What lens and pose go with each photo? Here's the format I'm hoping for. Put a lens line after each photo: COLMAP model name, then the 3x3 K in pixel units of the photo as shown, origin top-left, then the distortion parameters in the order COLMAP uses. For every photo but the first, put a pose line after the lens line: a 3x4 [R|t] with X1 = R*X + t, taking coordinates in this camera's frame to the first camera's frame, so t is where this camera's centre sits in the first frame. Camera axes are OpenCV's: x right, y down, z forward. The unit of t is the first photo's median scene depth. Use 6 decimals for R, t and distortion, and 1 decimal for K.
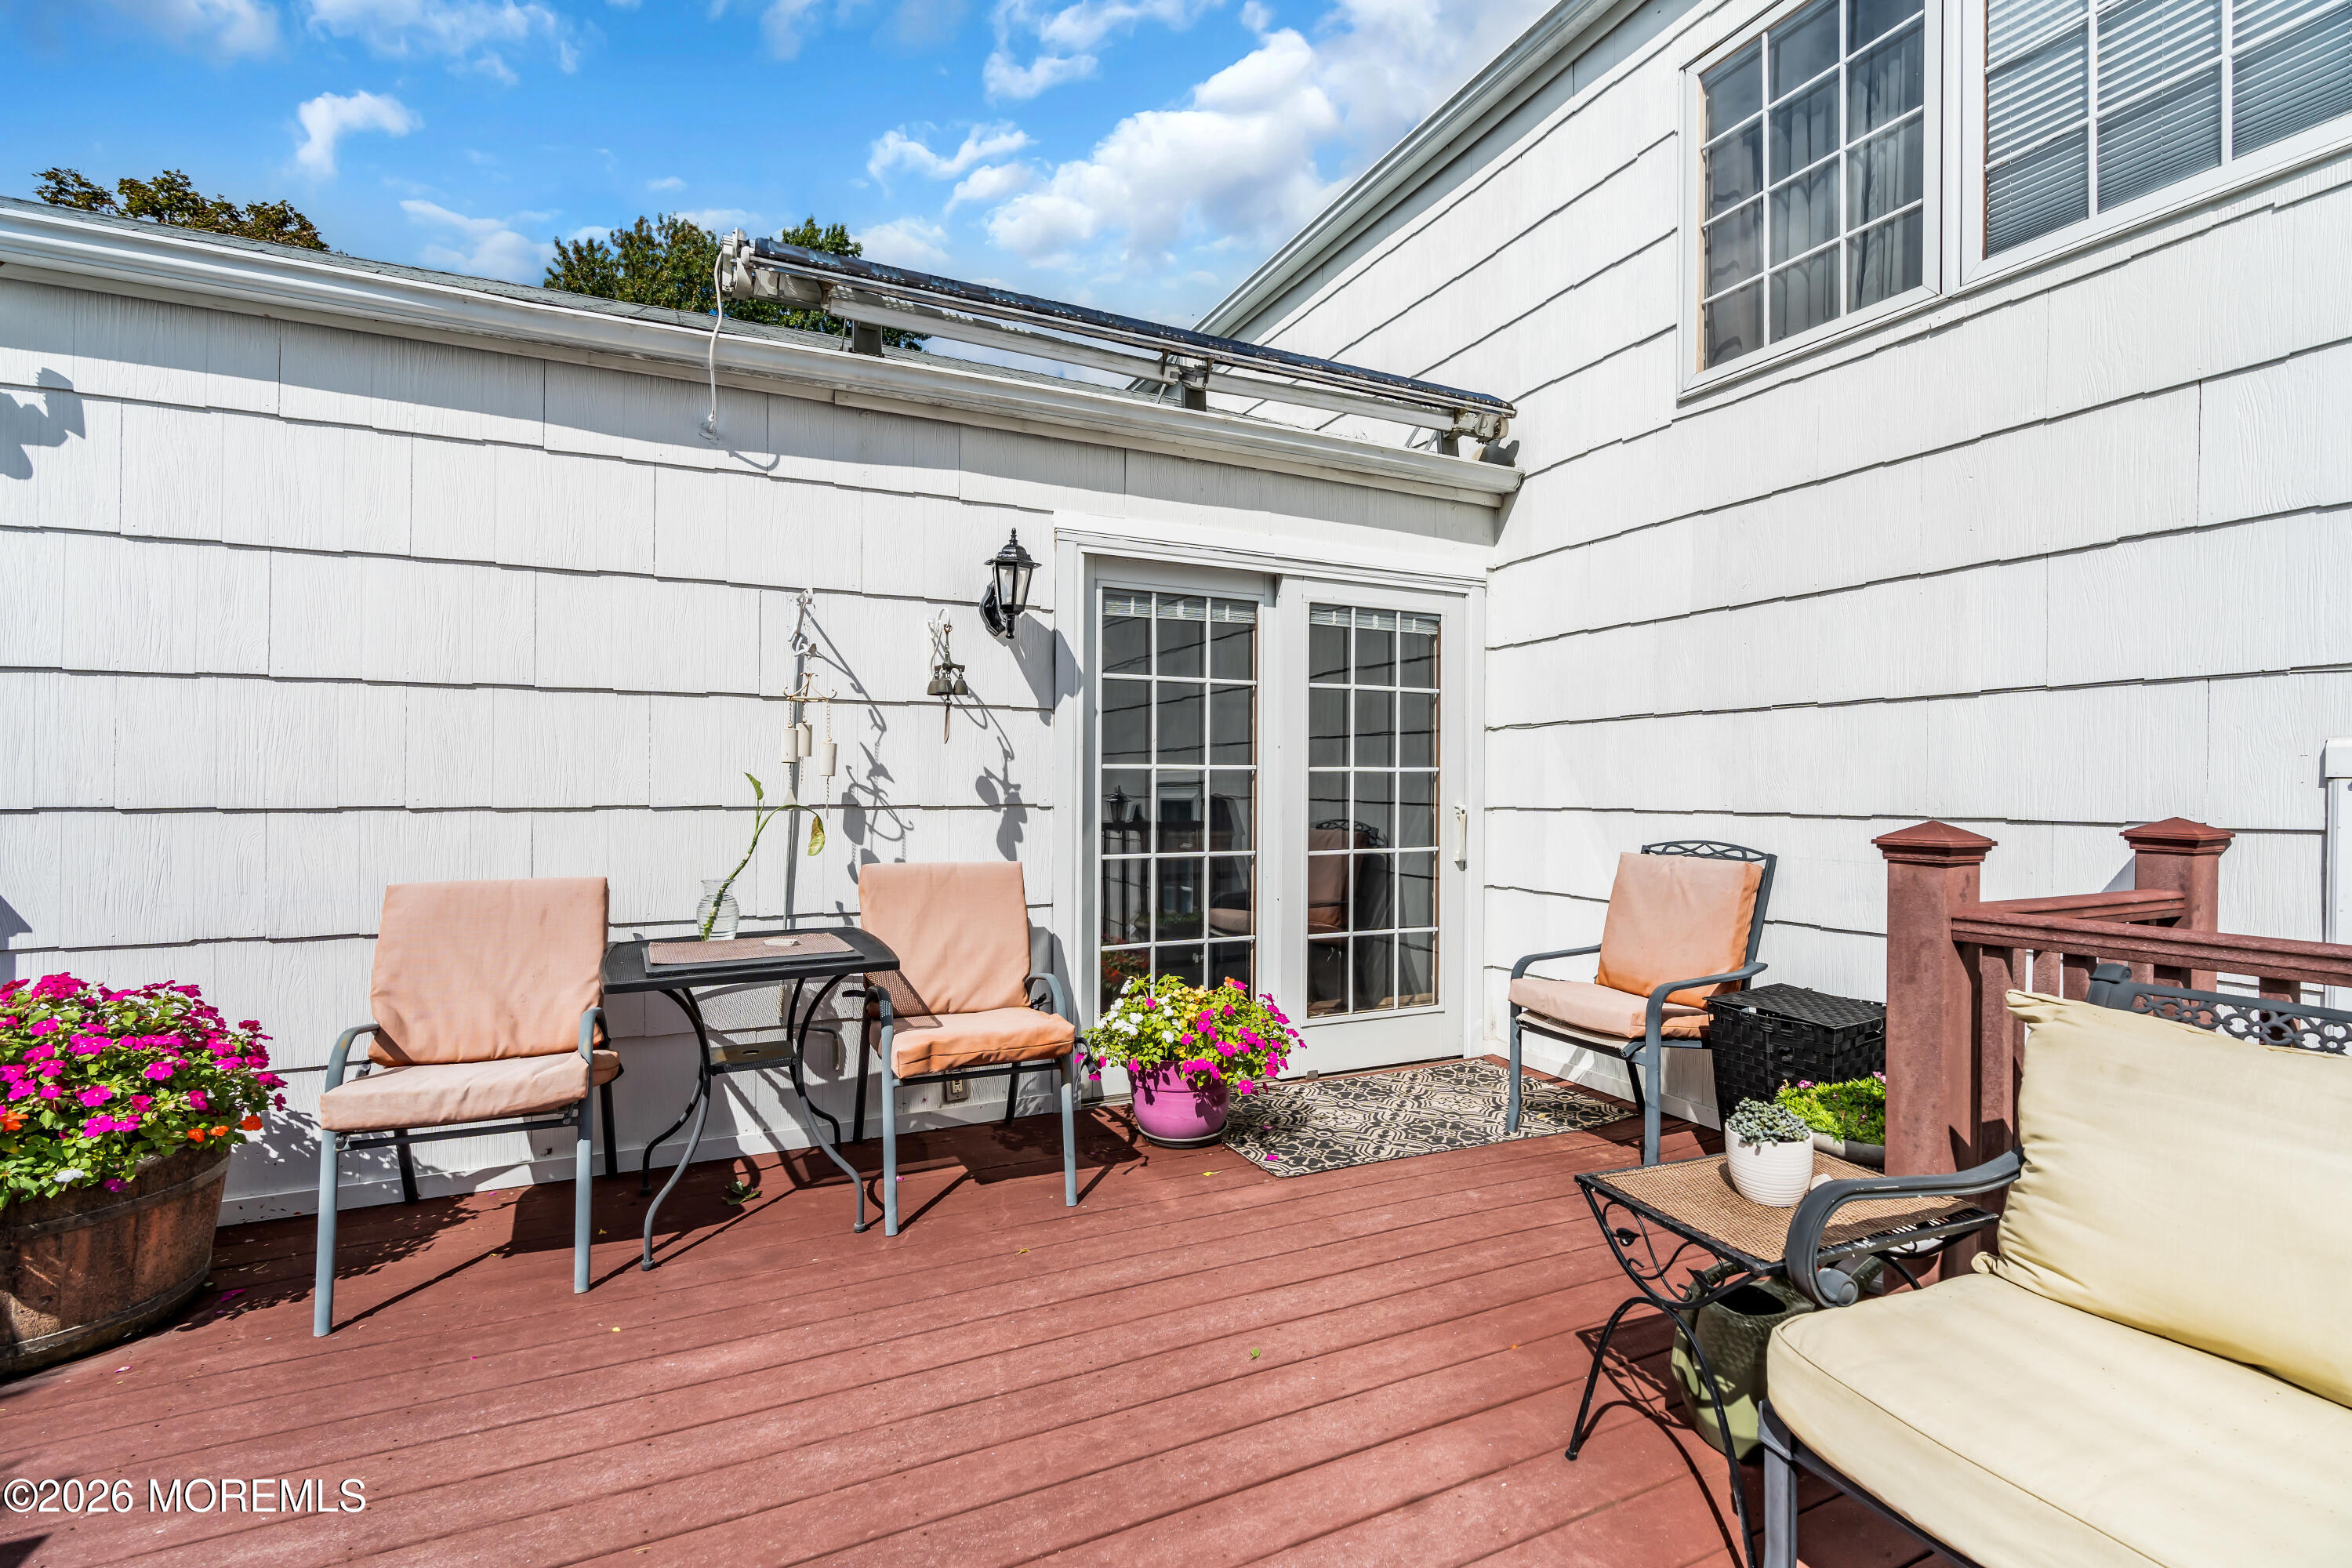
lens RADIAL K [[1049.9, 0, 1176.0], [0, 1049.9, 784.0], [0, 0, 1]] dist [-0.016037, -0.000381]
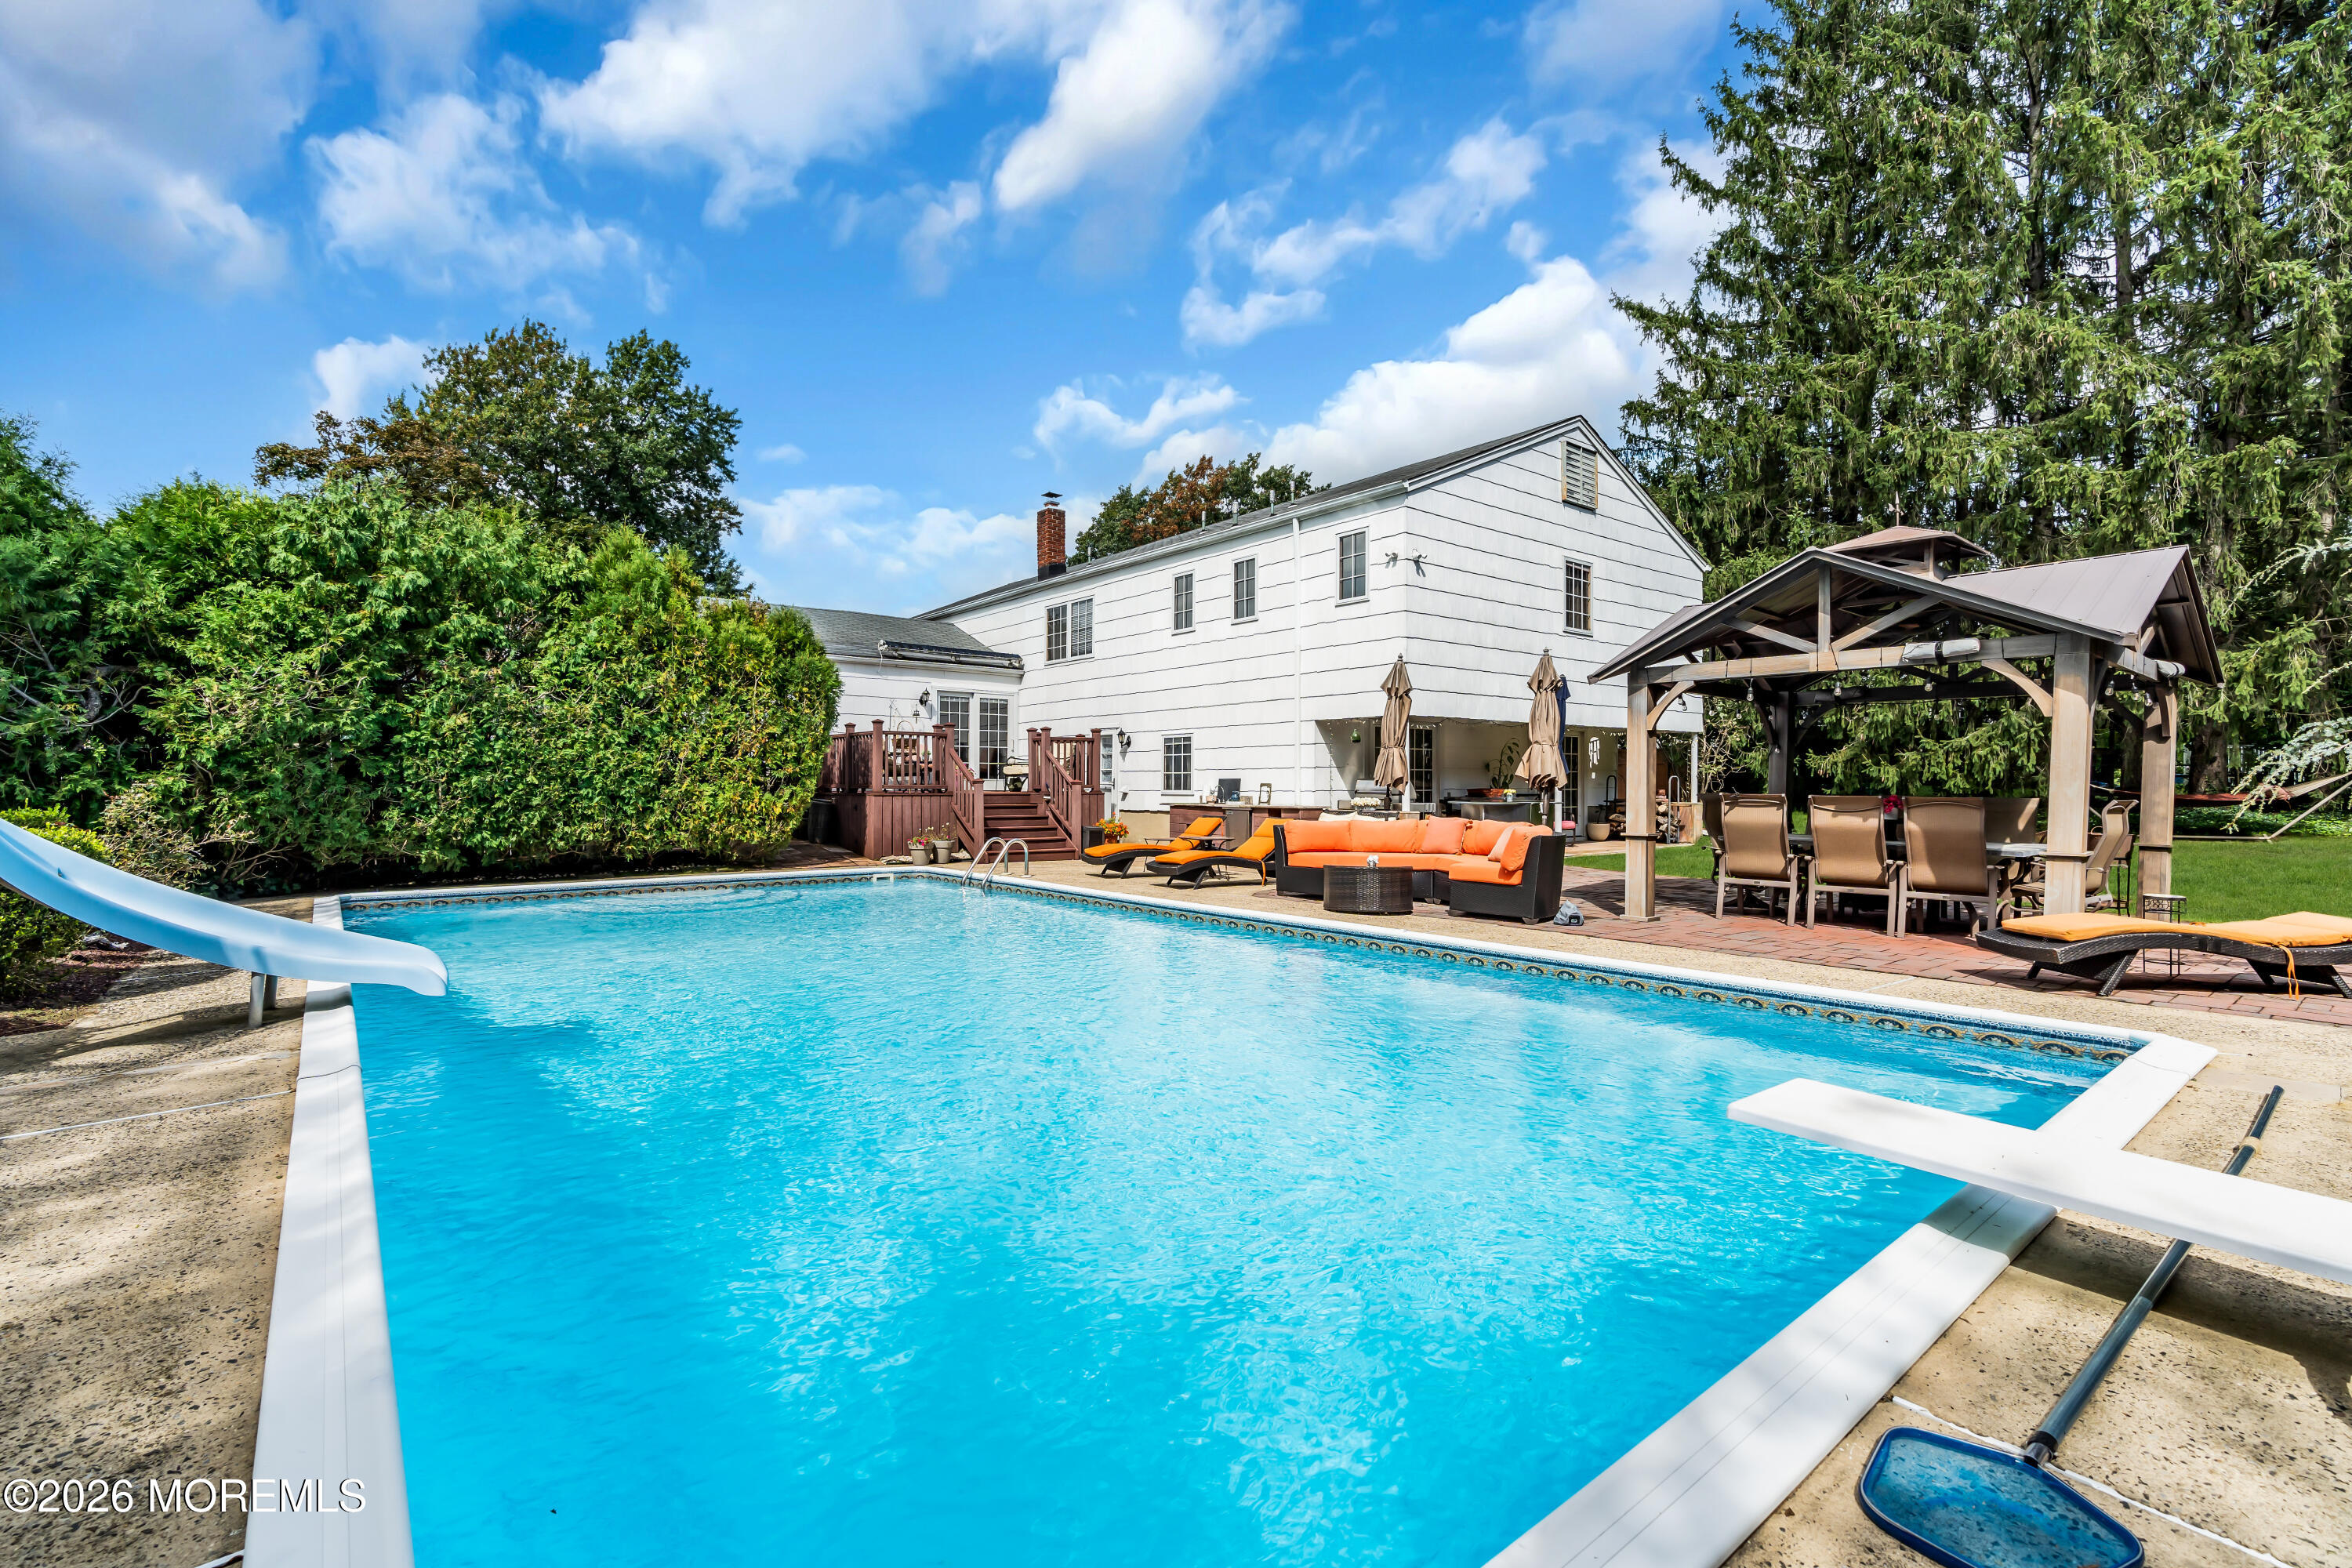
lens RADIAL K [[1049.9, 0, 1176.0], [0, 1049.9, 784.0], [0, 0, 1]] dist [-0.016037, -0.000381]
pose [[0.971465, -0.004228, 0.237144, -0.166395], [0.006276, 0.999949, -0.007879, 0.307615], [-0.237098, 0.009143, 0.971443, -4.398471]]
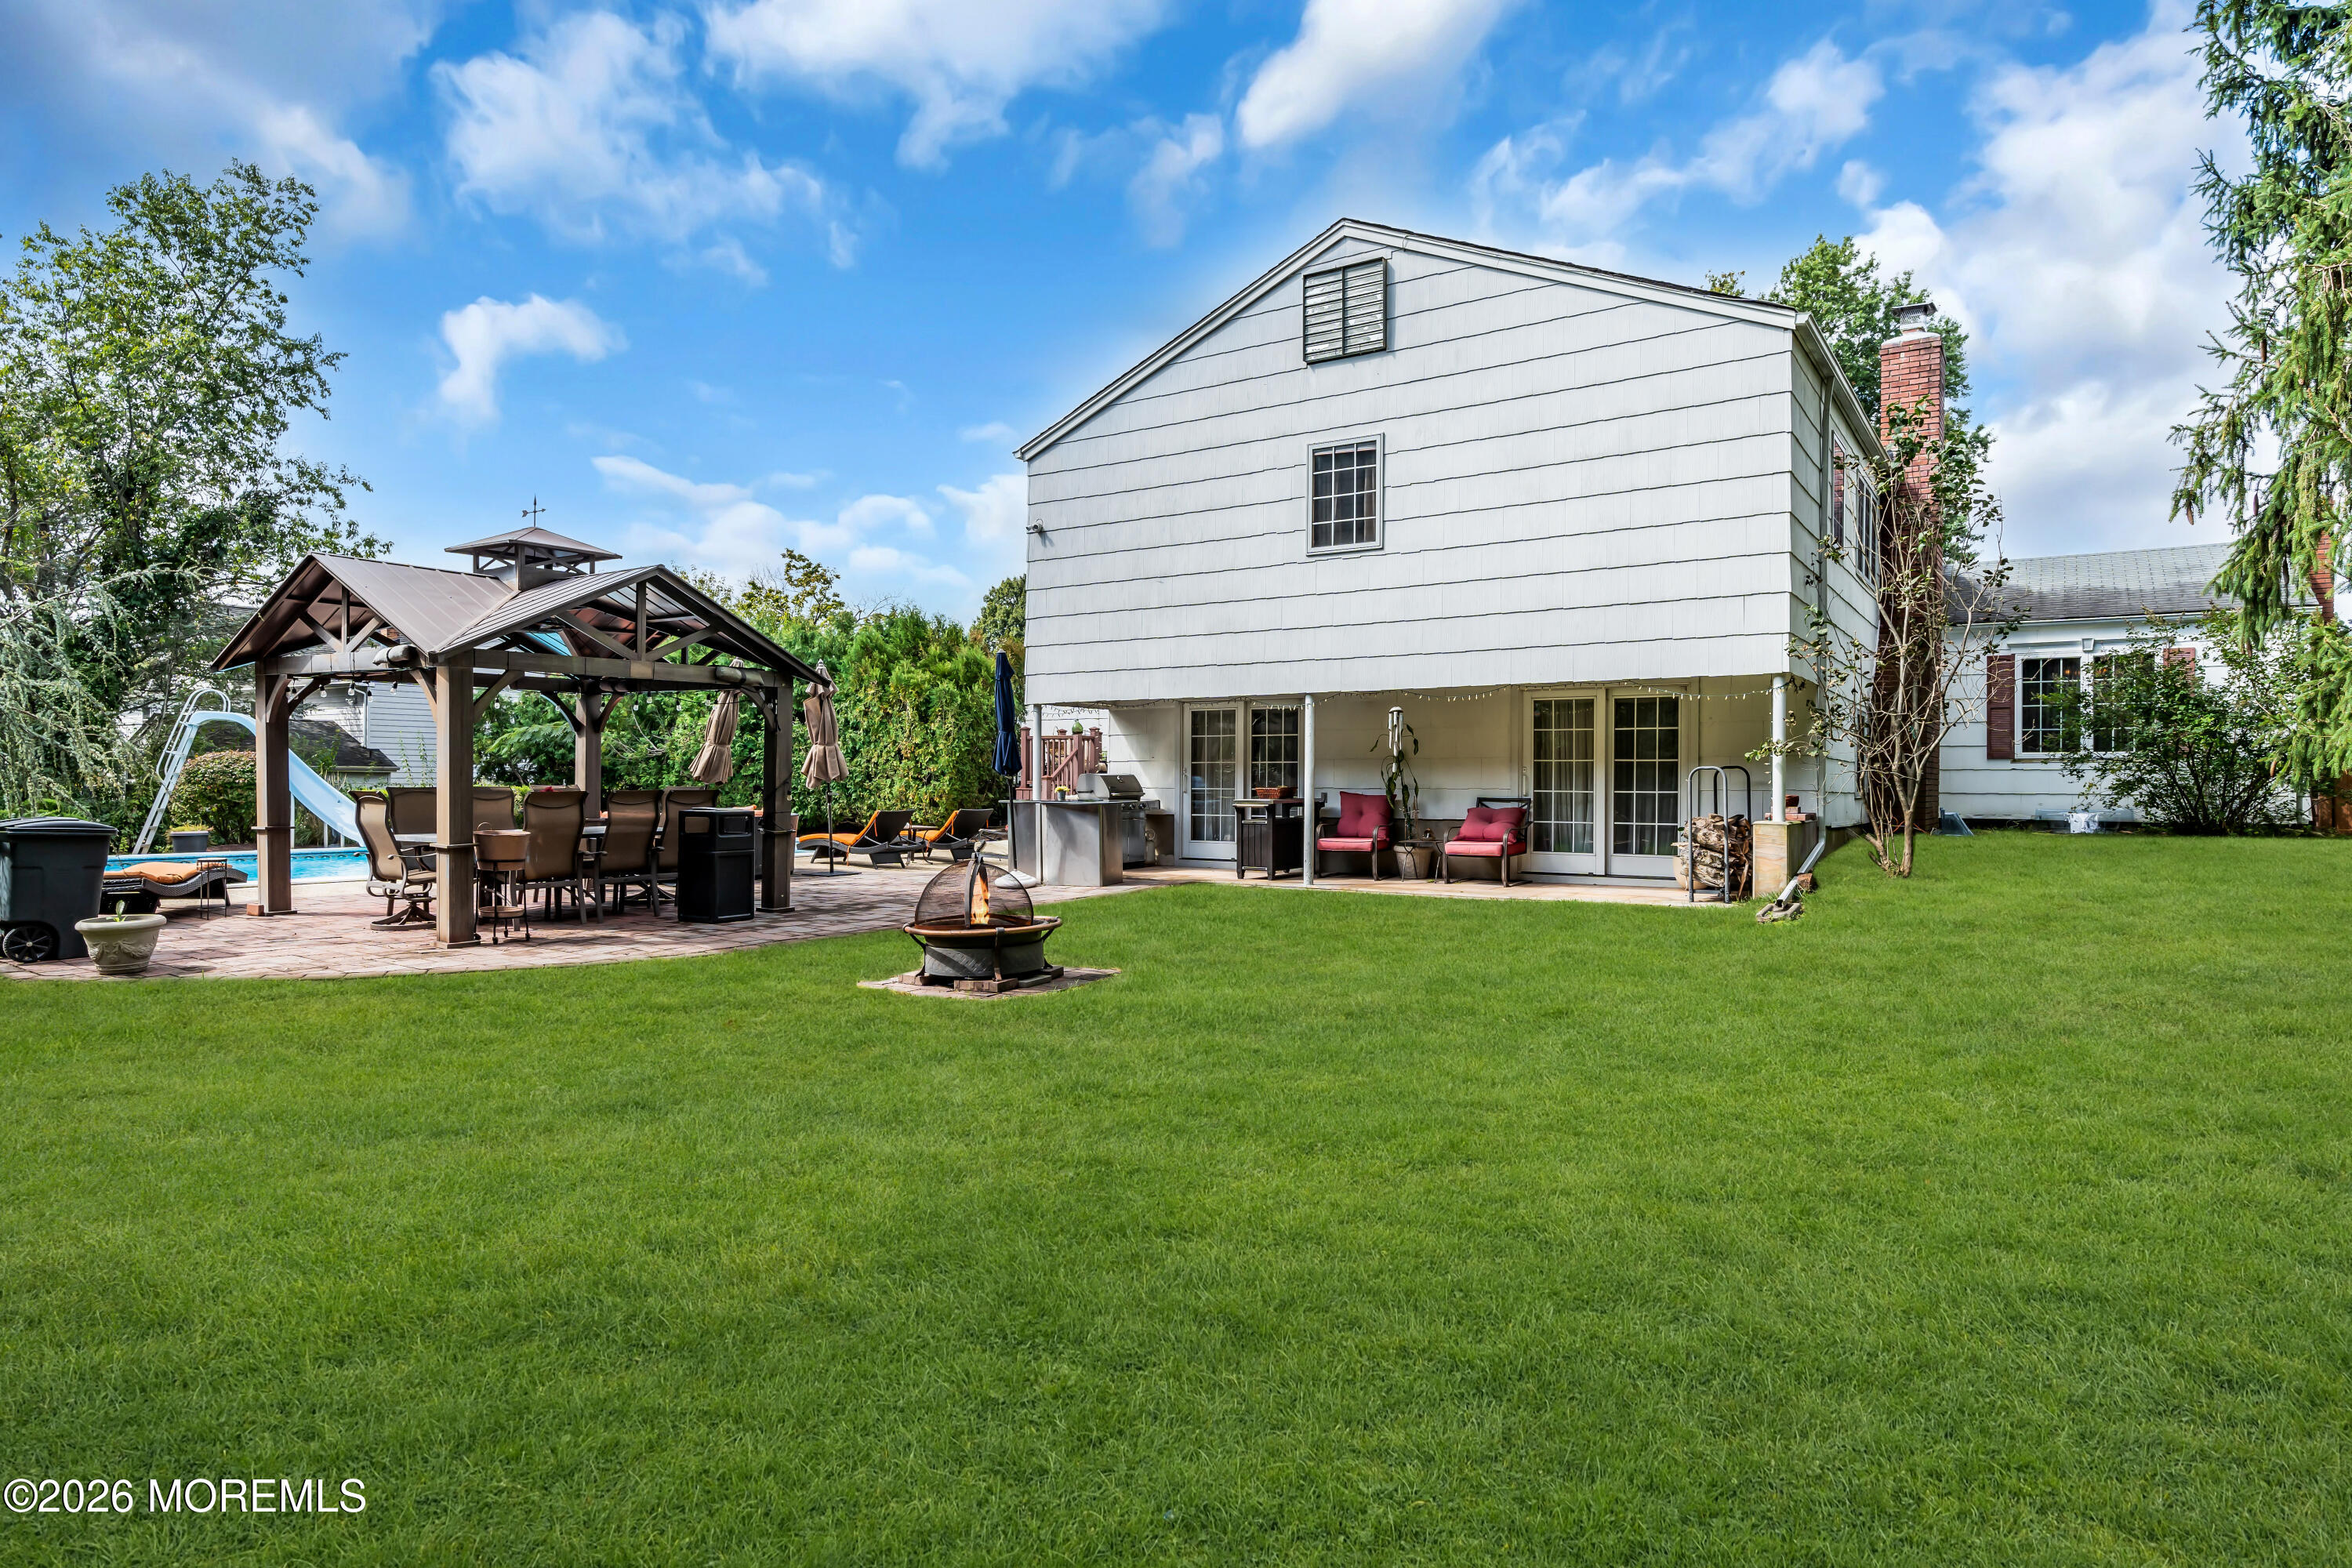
lens RADIAL K [[1347.0, 0, 1176.0], [0, 1347.0, 784.0], [0, 0, 1]] dist [0.000393, 0.000069]
pose [[0.525560, -0.004527, -0.850744, 5.234047], [-0.013186, 0.999822, -0.013466, 0.349519], [0.850654, 0.018295, 0.525407, -2.927260]]
